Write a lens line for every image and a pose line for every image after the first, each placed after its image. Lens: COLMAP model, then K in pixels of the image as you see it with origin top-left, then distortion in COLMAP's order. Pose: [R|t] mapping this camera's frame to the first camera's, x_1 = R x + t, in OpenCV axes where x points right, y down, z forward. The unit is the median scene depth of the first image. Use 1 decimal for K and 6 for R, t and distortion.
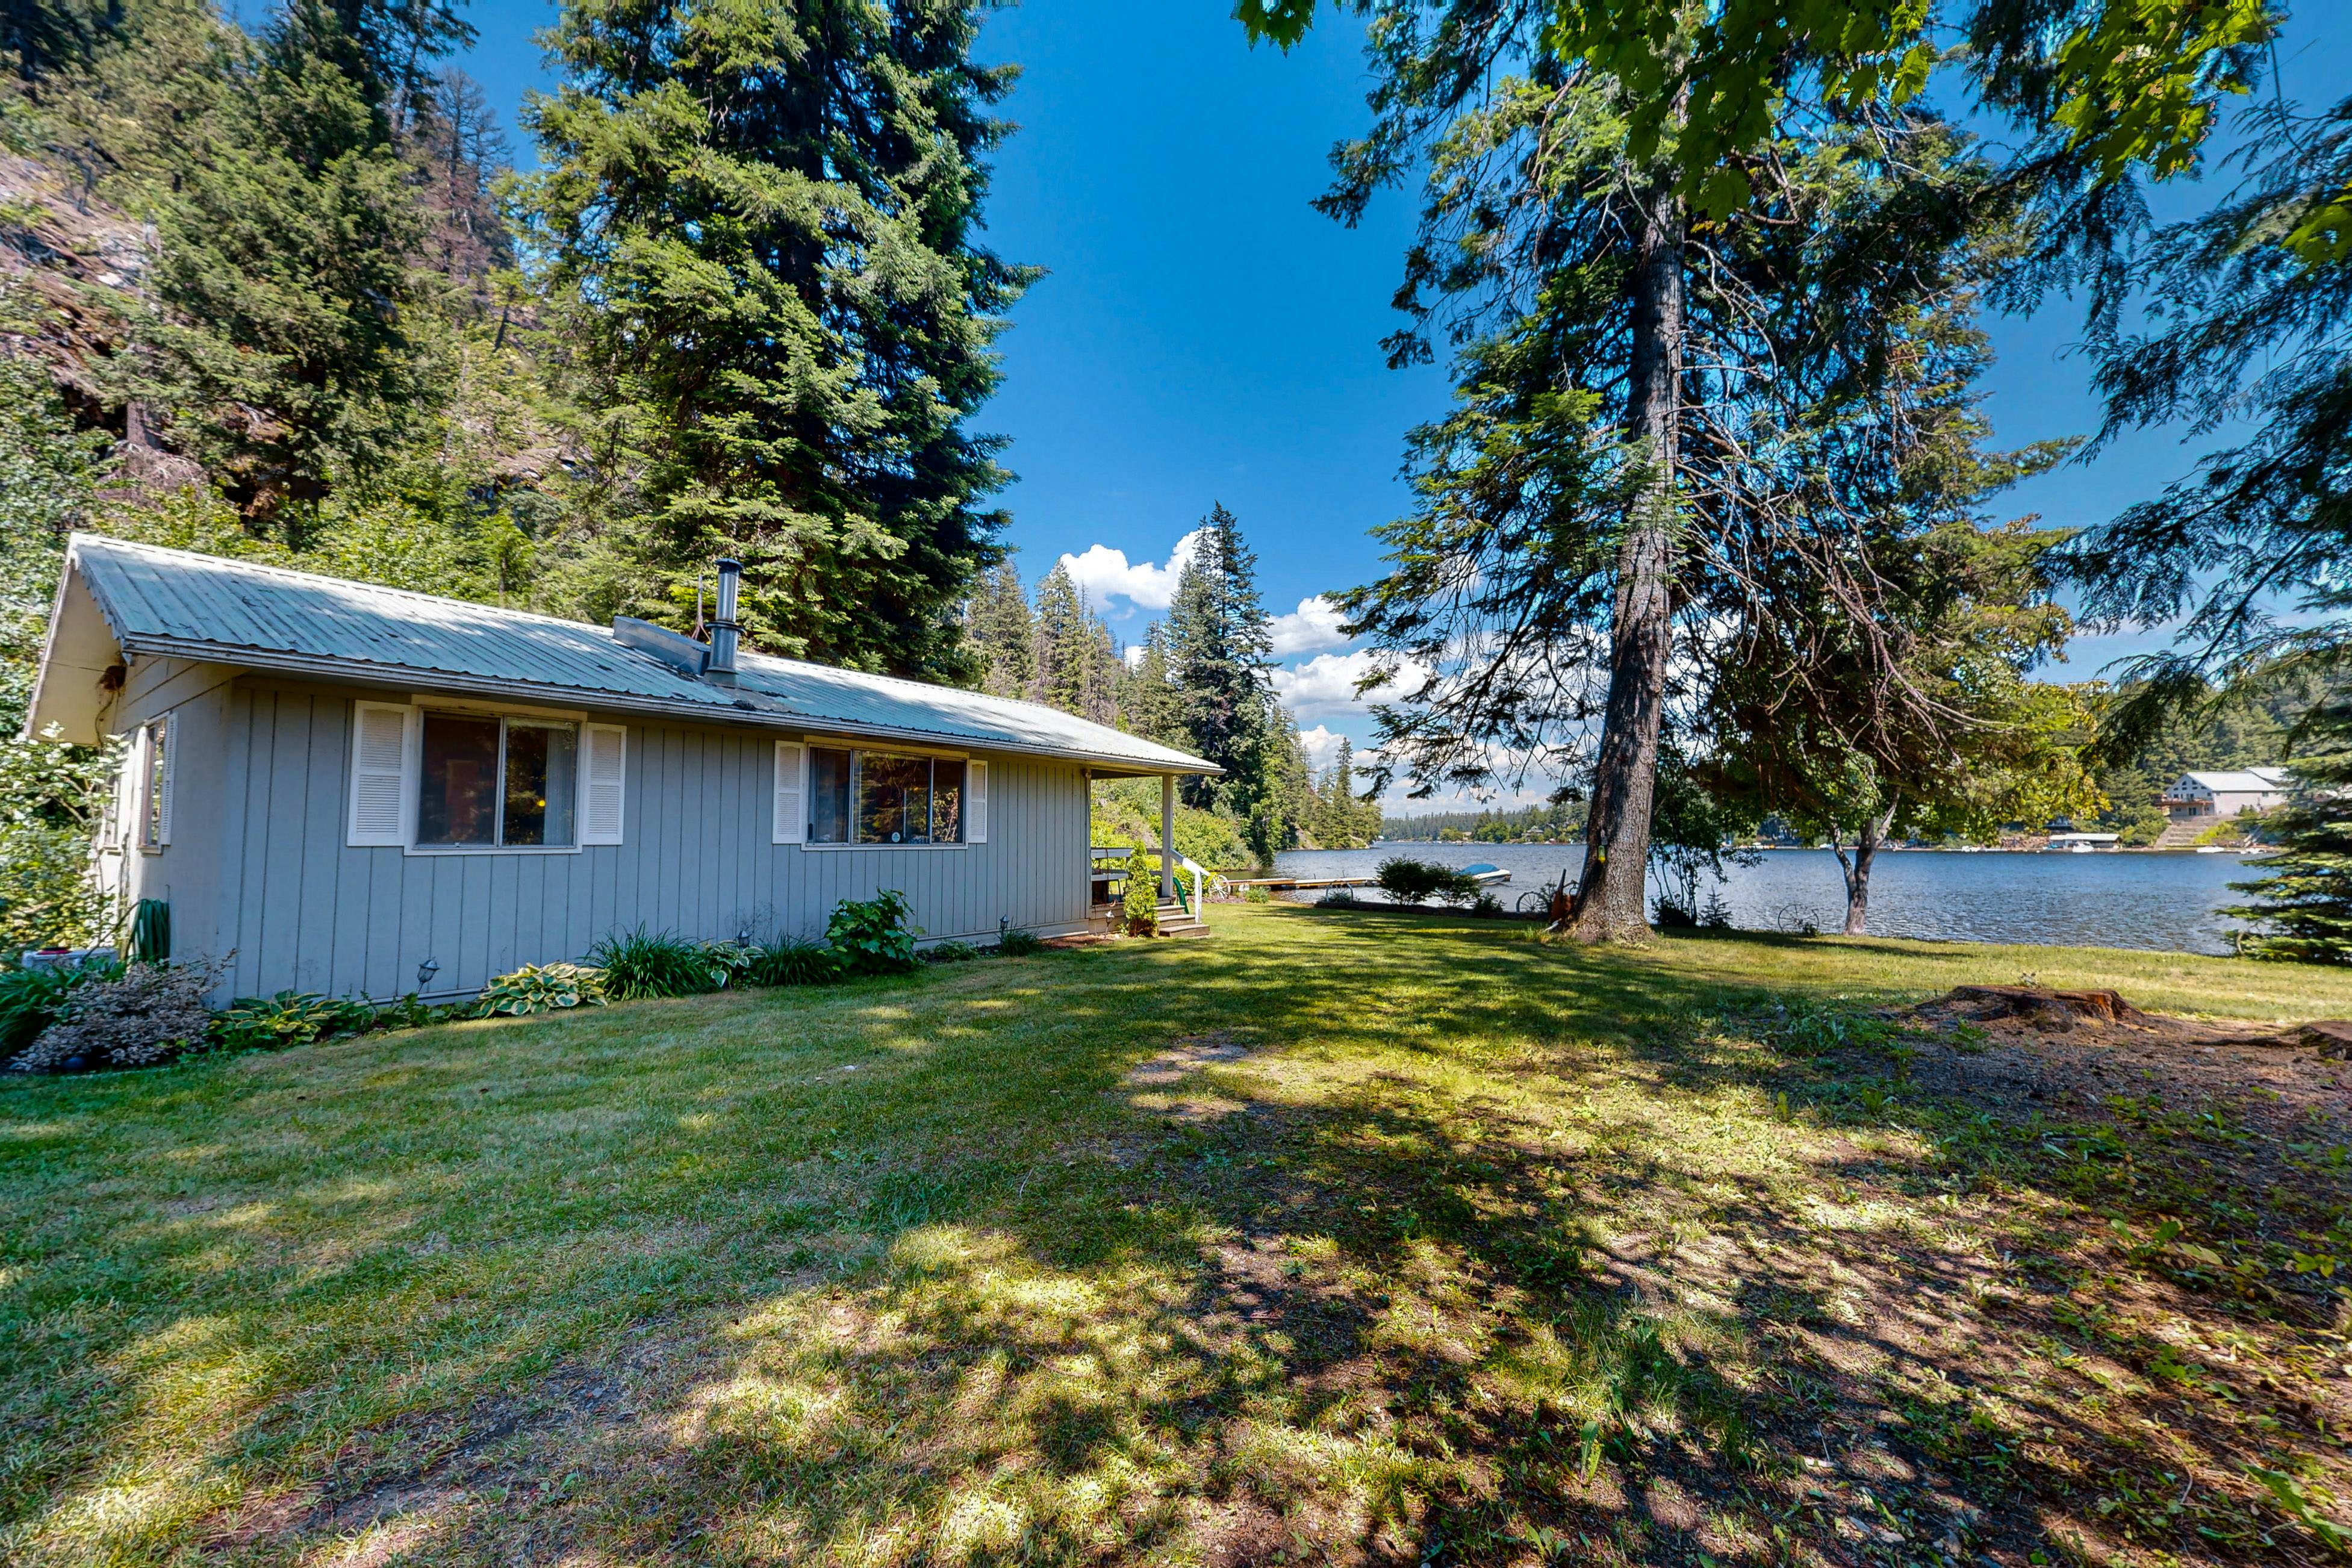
lens RADIAL K [[850.6, 0, 1178.6], [0, 850.6, 795.2], [0, 0, 1]] dist [-0.022968, 0.000120]
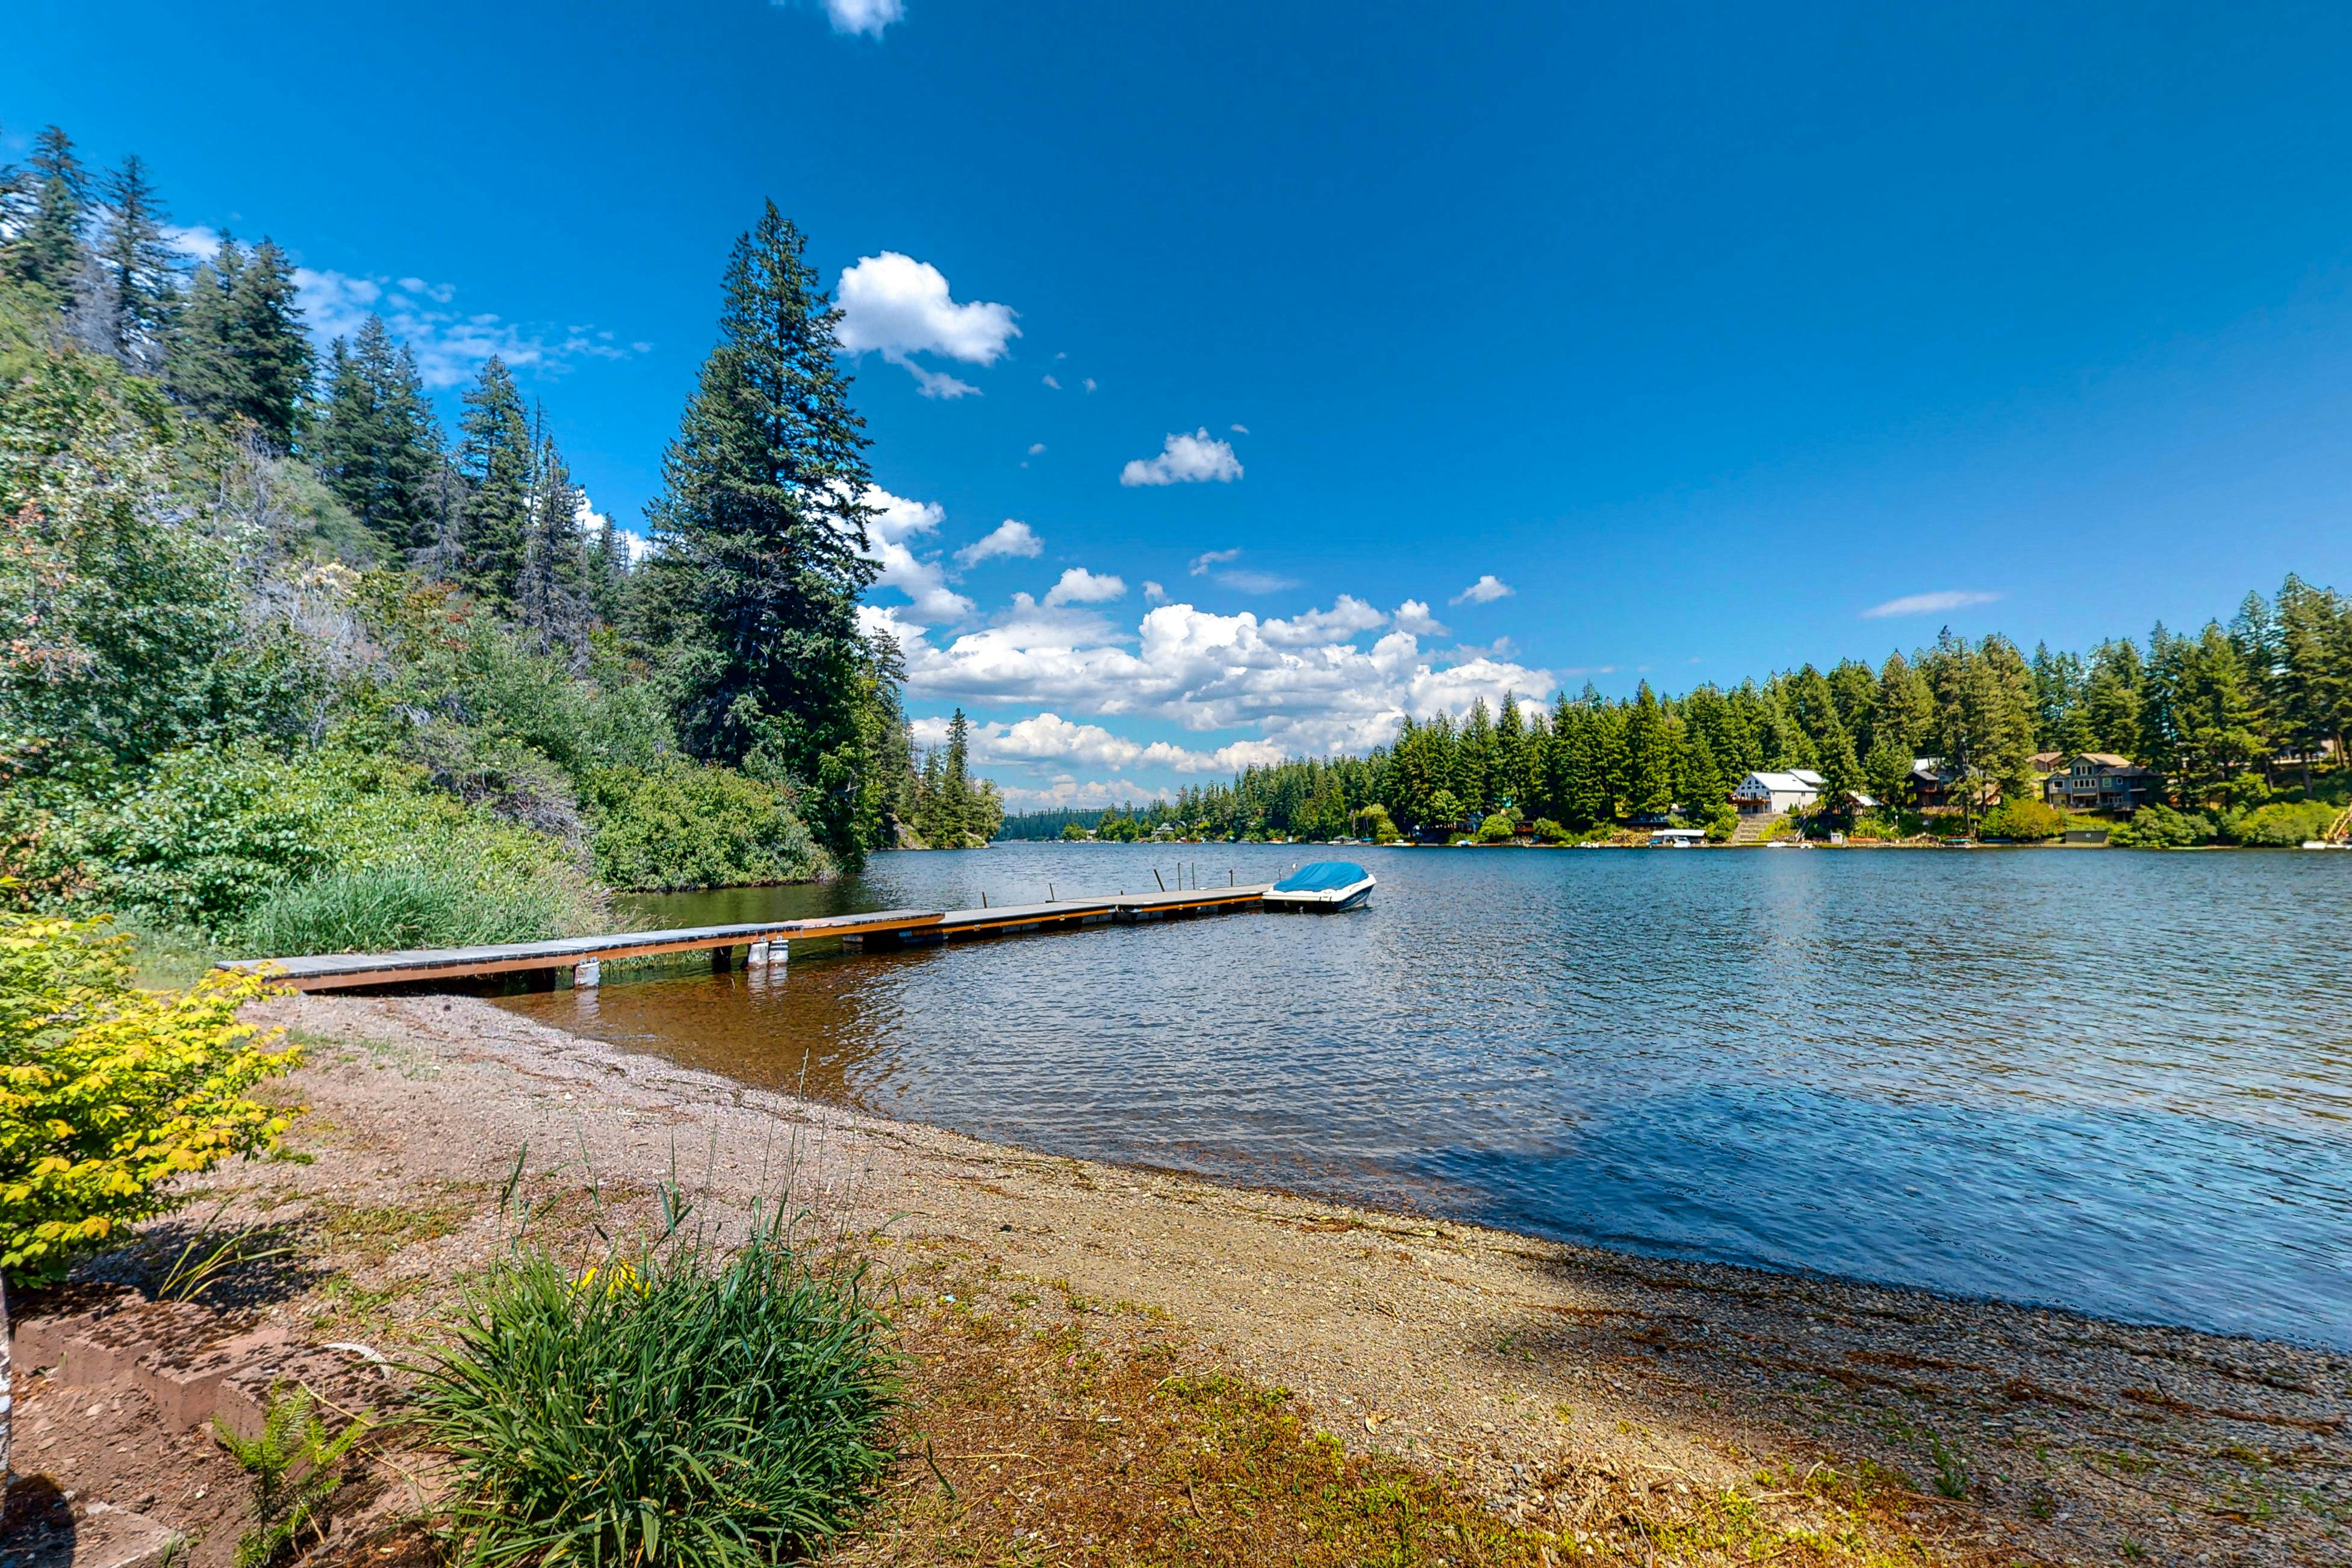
lens RADIAL K [[1029.6, 0, 1167.5], [0, 1029.6, 783.3], [0, 0, 1]] dist [0.003108, -0.000660]
pose [[0.921211, 0.016490, 0.388714, 0.031405], [-0.015825, 0.999863, -0.004914, 0.025210], [-0.388741, -0.001624, 0.921345, 0.307786]]
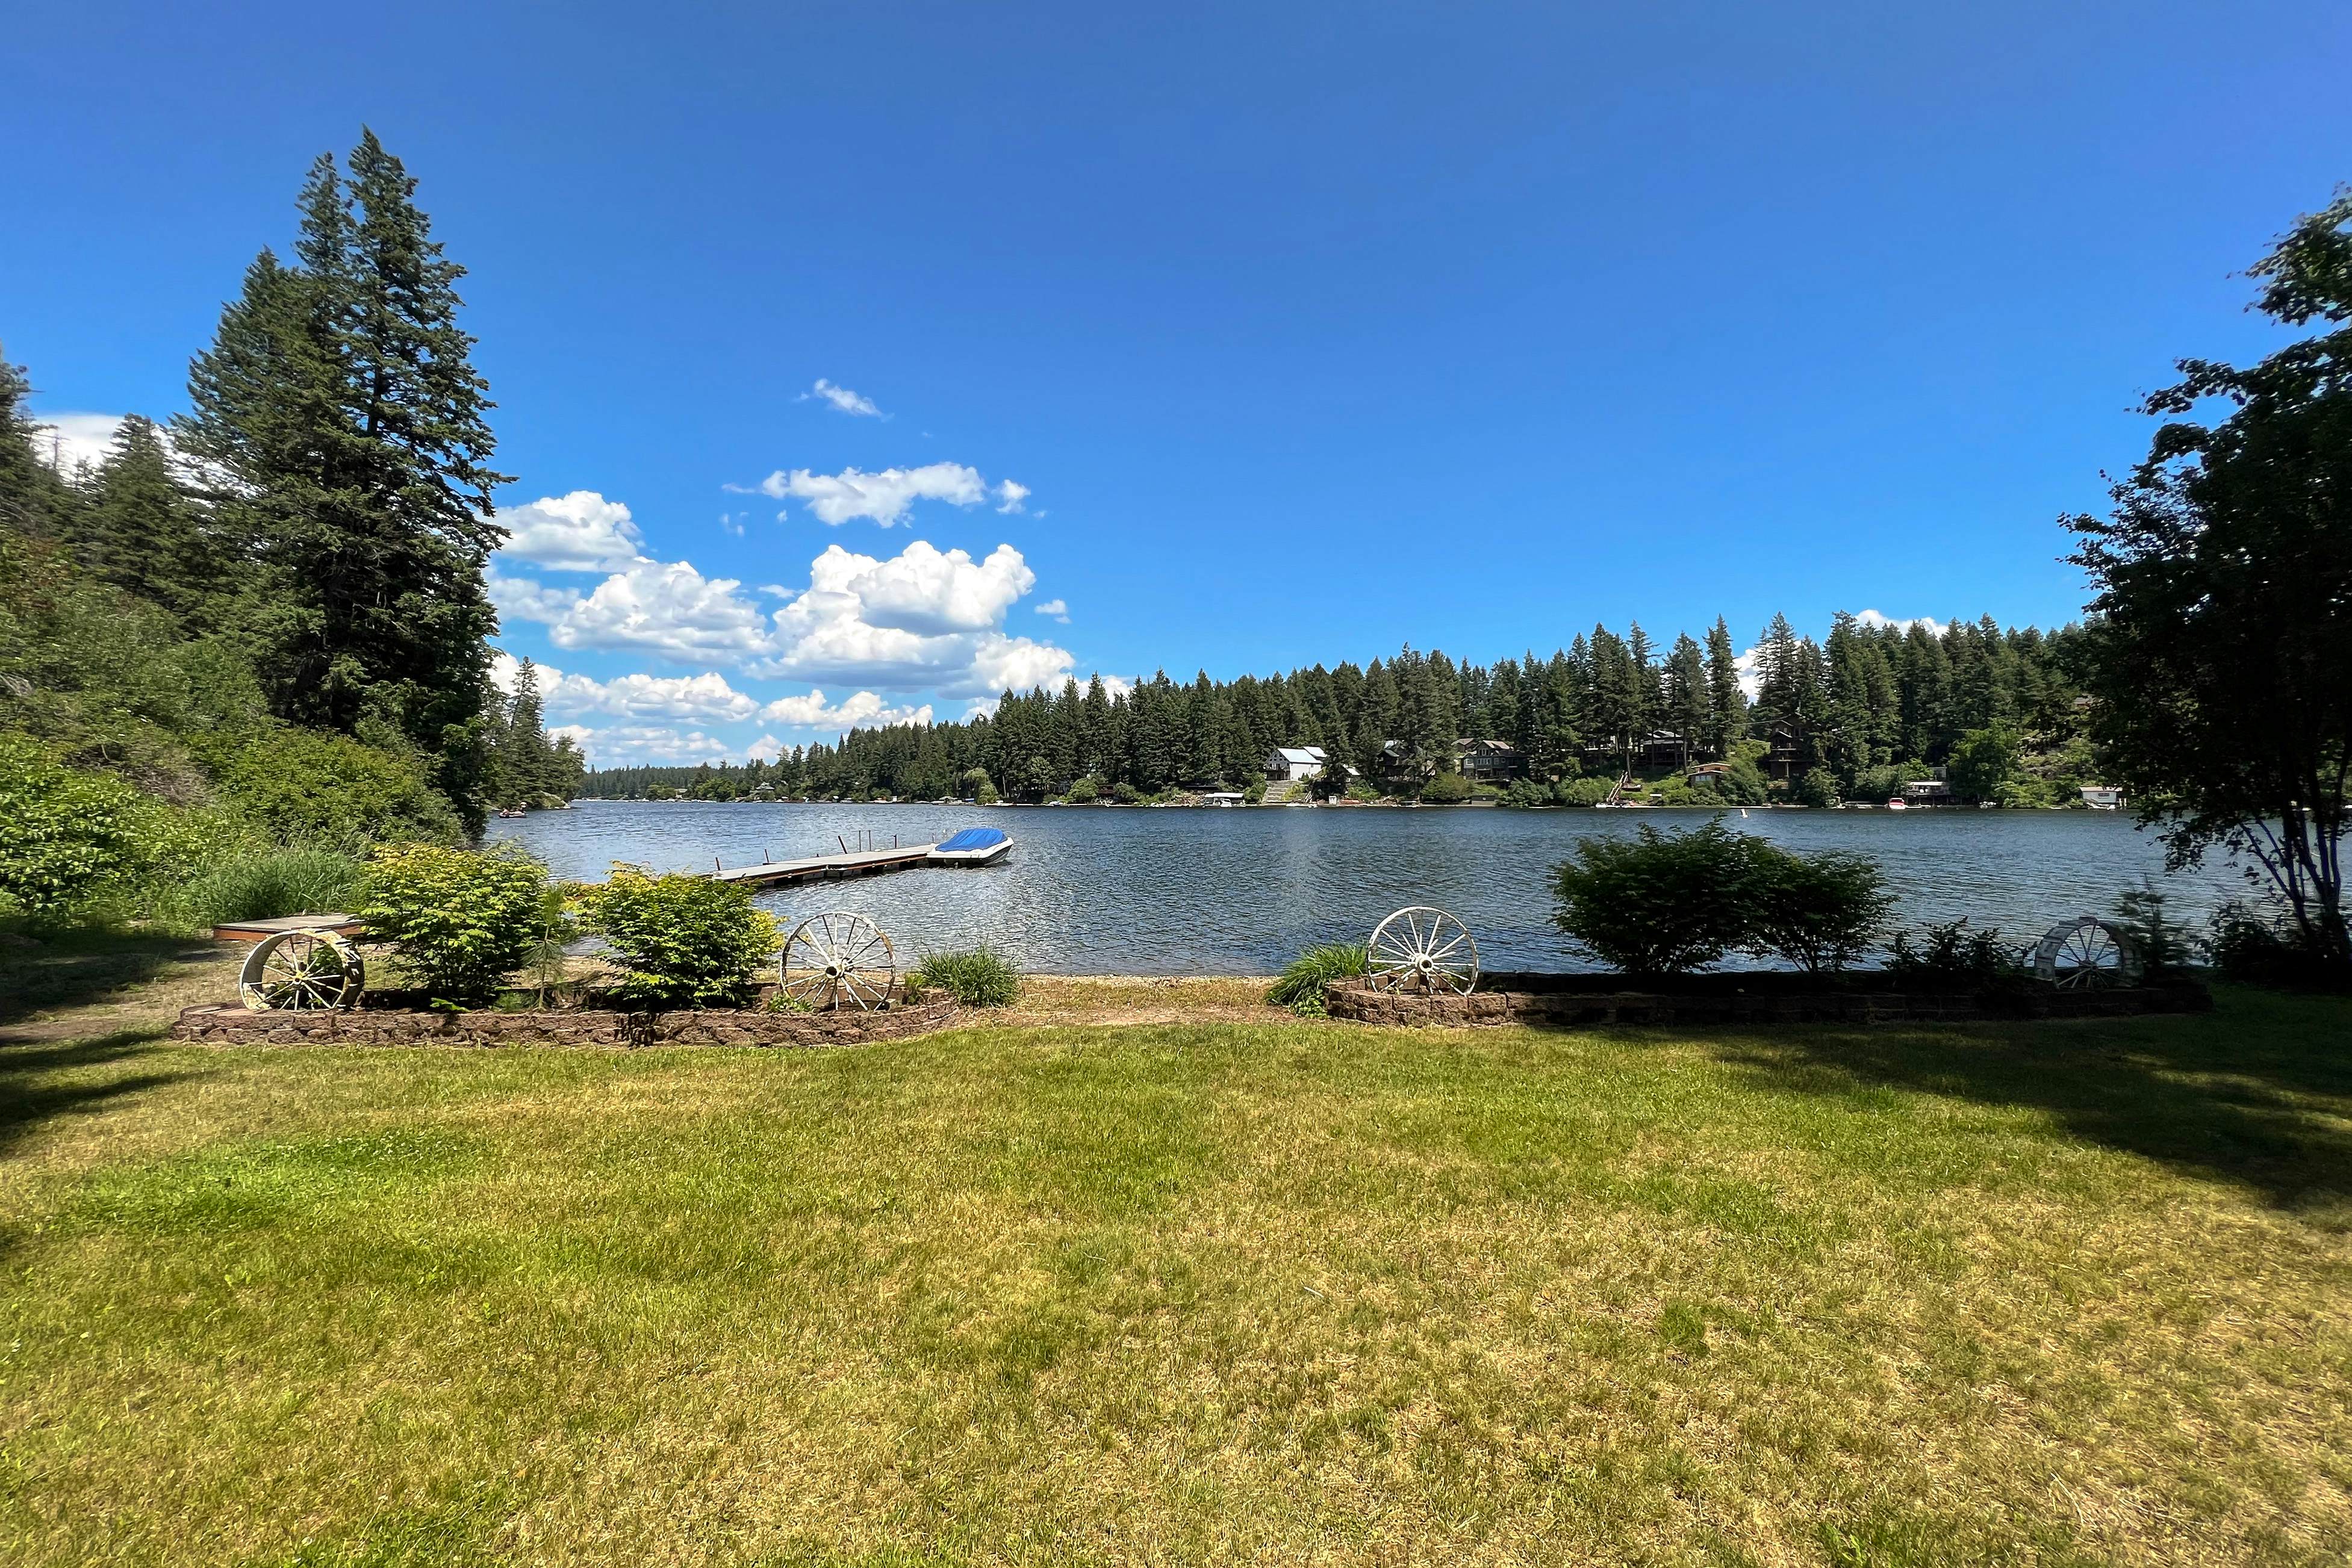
lens RADIAL K [[942.0, 0, 1182.6], [0, 942.0, 789.5], [0, 0, 1]] dist [-0.002802, -0.000939]
pose [[0.686240, 0.005601, 0.727354, -0.027027], [-0.037688, 0.998901, 0.027866, 0.016135], [-0.726398, -0.046536, 0.685697, 0.249191]]
